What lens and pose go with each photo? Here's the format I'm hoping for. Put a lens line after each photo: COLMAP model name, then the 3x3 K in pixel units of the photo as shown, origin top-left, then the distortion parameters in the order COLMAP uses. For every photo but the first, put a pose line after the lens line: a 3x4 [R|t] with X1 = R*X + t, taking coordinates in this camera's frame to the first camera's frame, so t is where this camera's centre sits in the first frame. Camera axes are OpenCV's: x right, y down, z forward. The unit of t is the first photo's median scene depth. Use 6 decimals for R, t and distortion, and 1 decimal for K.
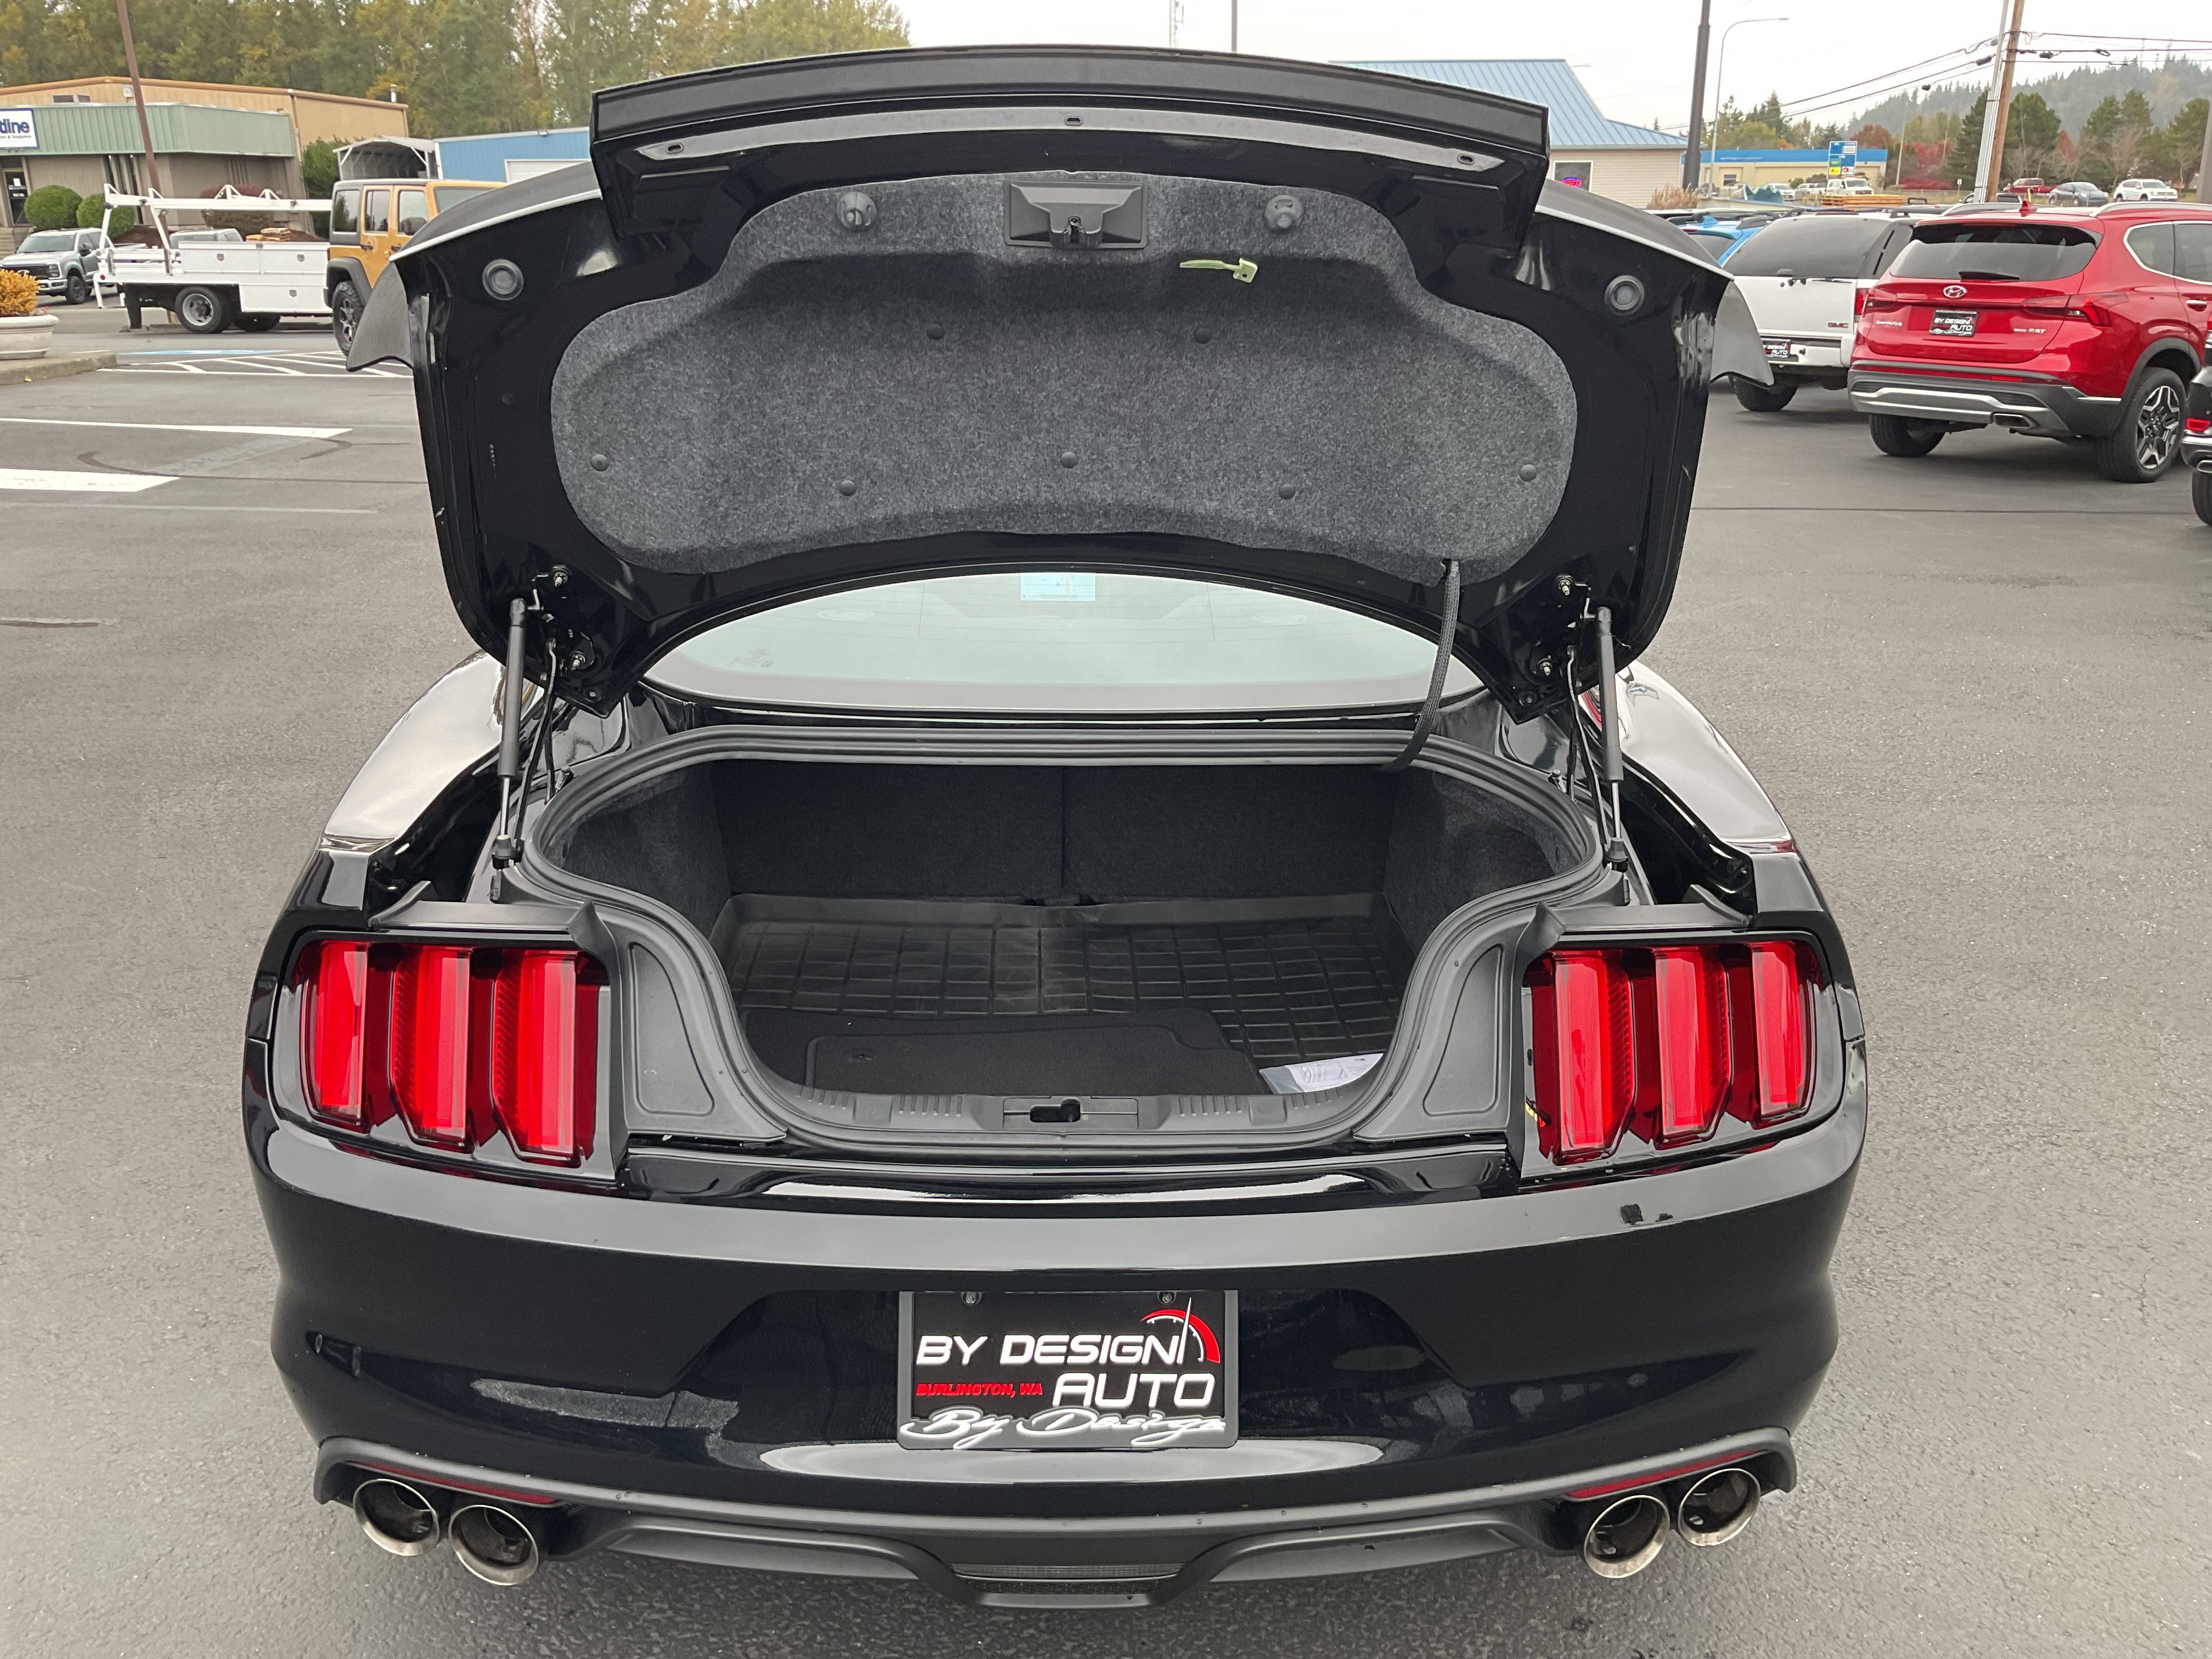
lens RADIAL K [[1844.6, 0, 1098.7], [0, 1844.6, 834.9], [0, 0, 1]] dist [-0.002020, -0.009321]
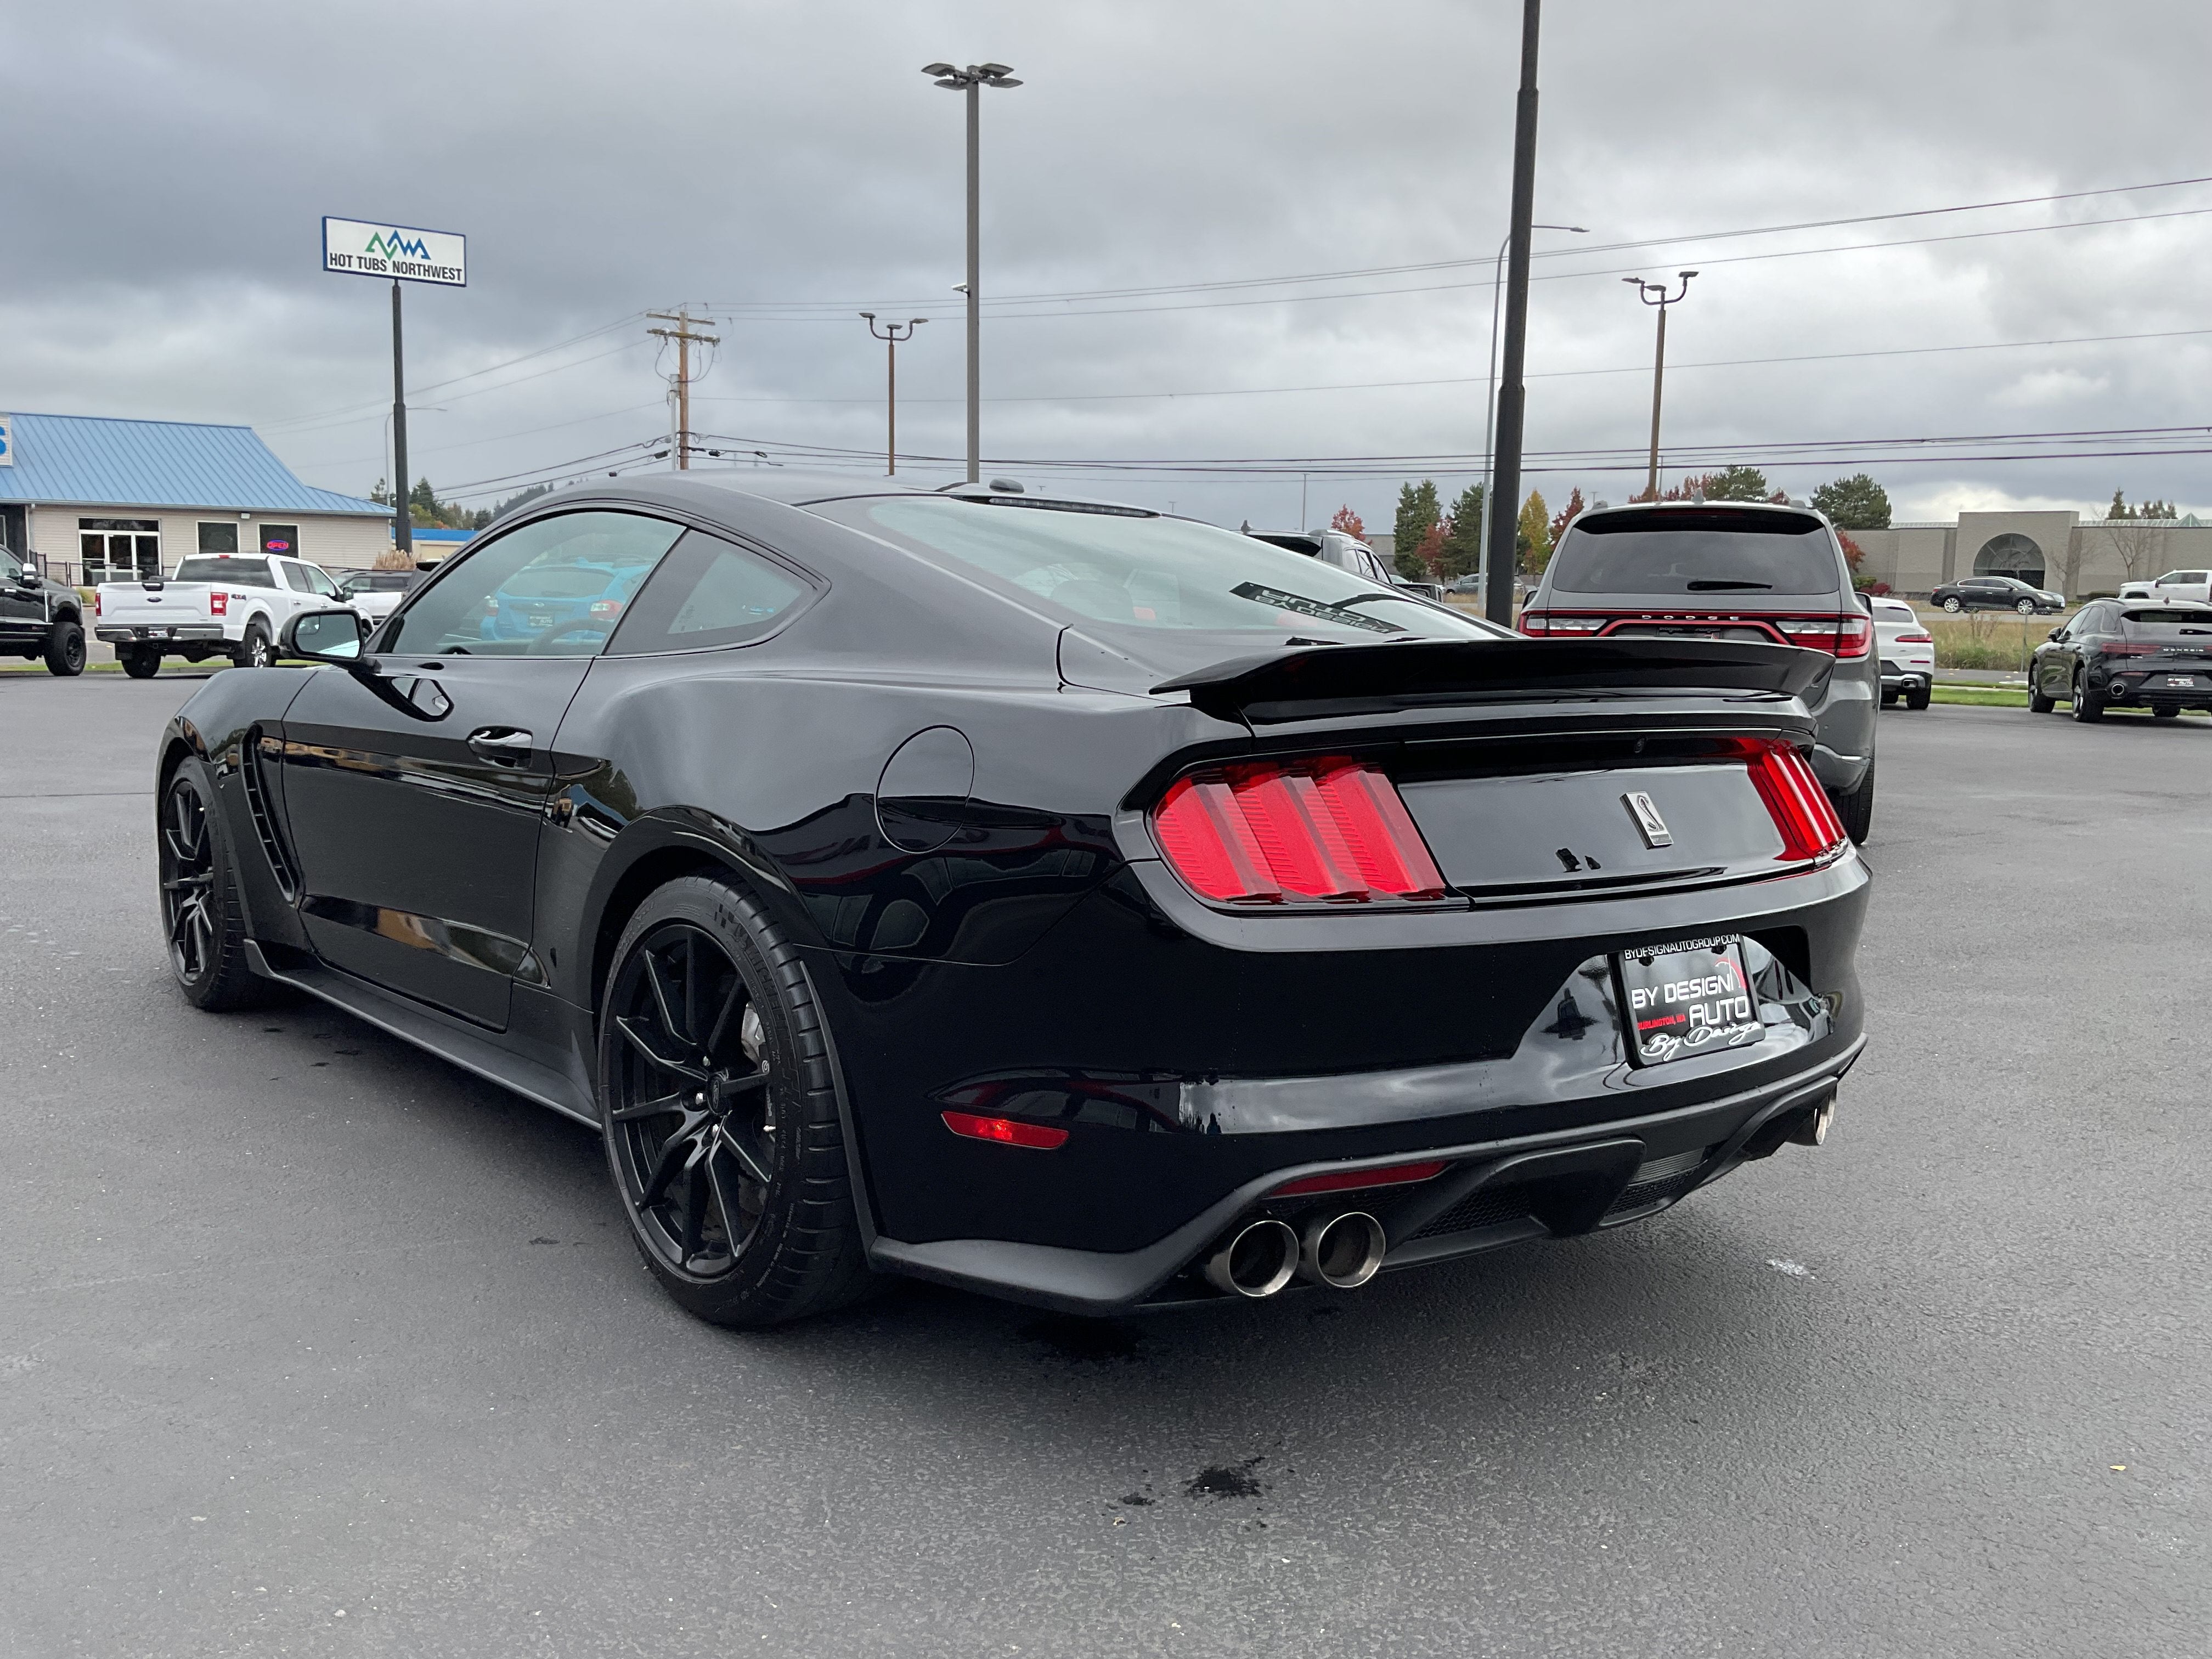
lens RADIAL K [[1826.1, 0, 1106.0], [0, 1826.1, 829.5], [0, 0, 1]] dist [0.108261, -0.252882]
pose [[0.778921, -0.057642, 0.624467, -0.253356], [0.177640, 0.975263, -0.131555, 0.050529], [-0.601436, 0.213401, 0.769892, 0.018110]]
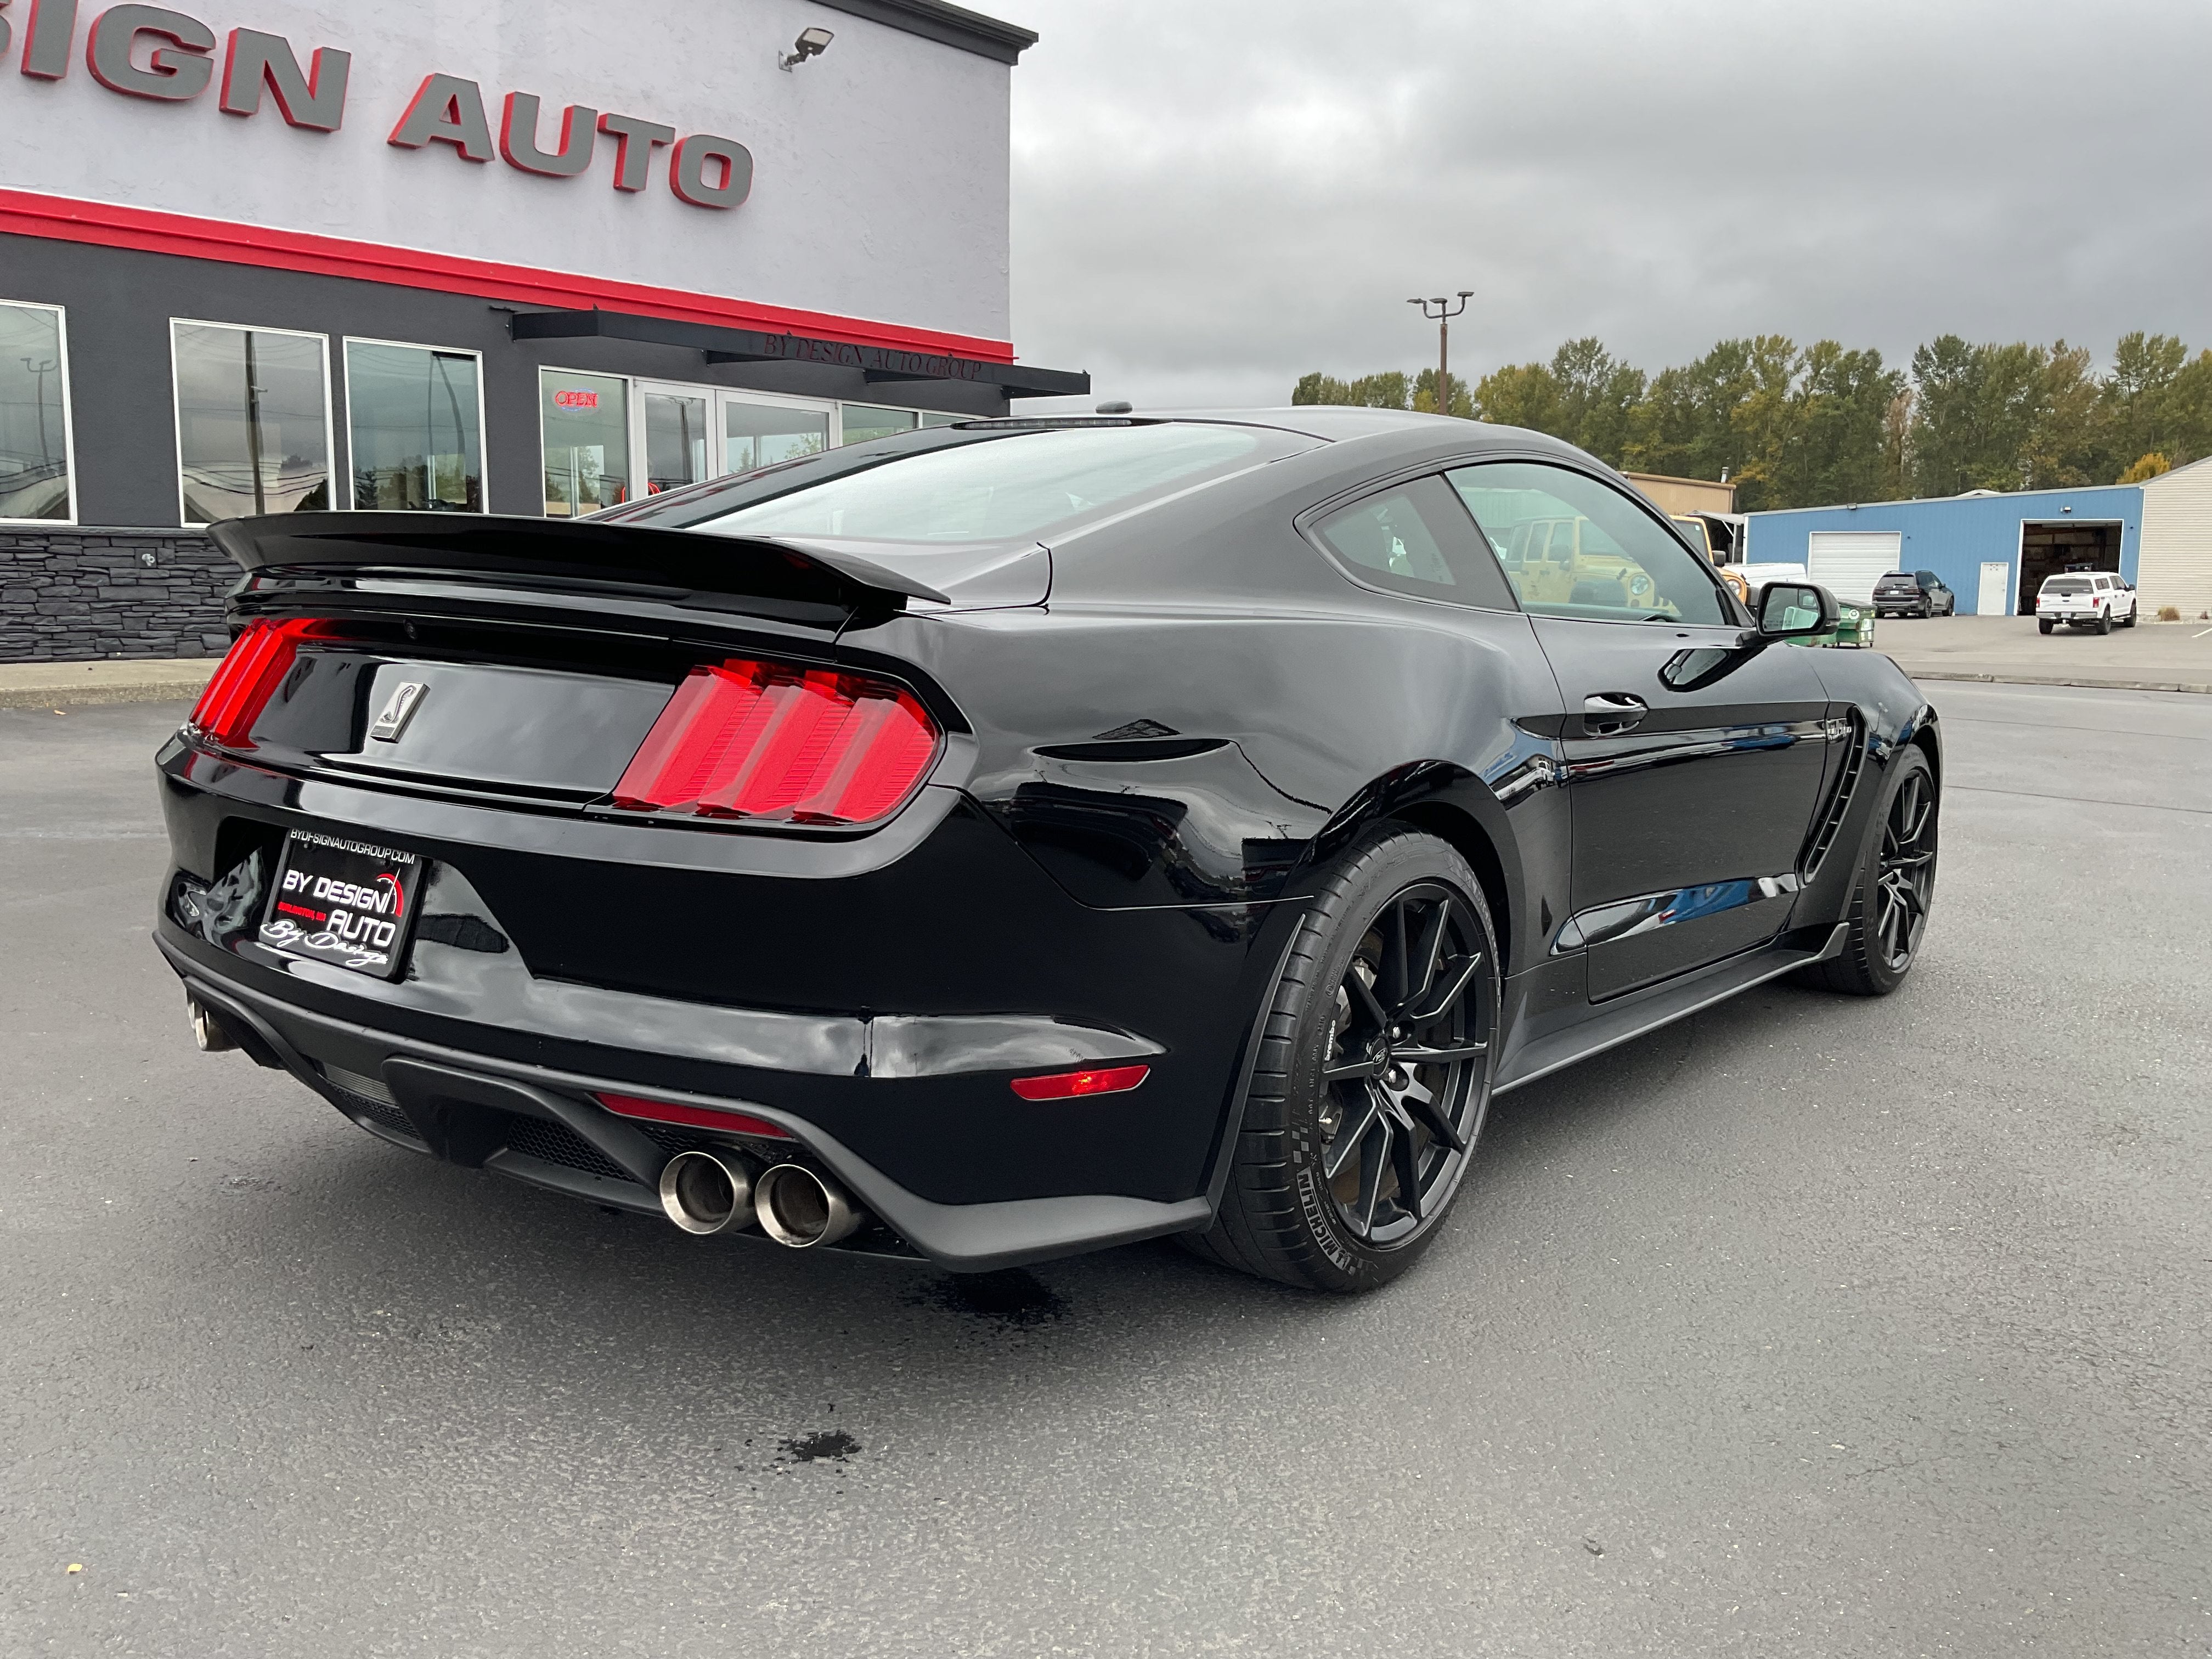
lens RADIAL K [[1844.1, 0, 1079.7], [0, 1844.1, 833.4], [0, 0, 1]] dist [-0.008420, -0.044976]
pose [[0.772800, 0.100628, -0.626621, 0.245223], [-0.219591, 0.968761, -0.115246, 0.052181], [0.595449, 0.226663, 0.770756, 0.047261]]
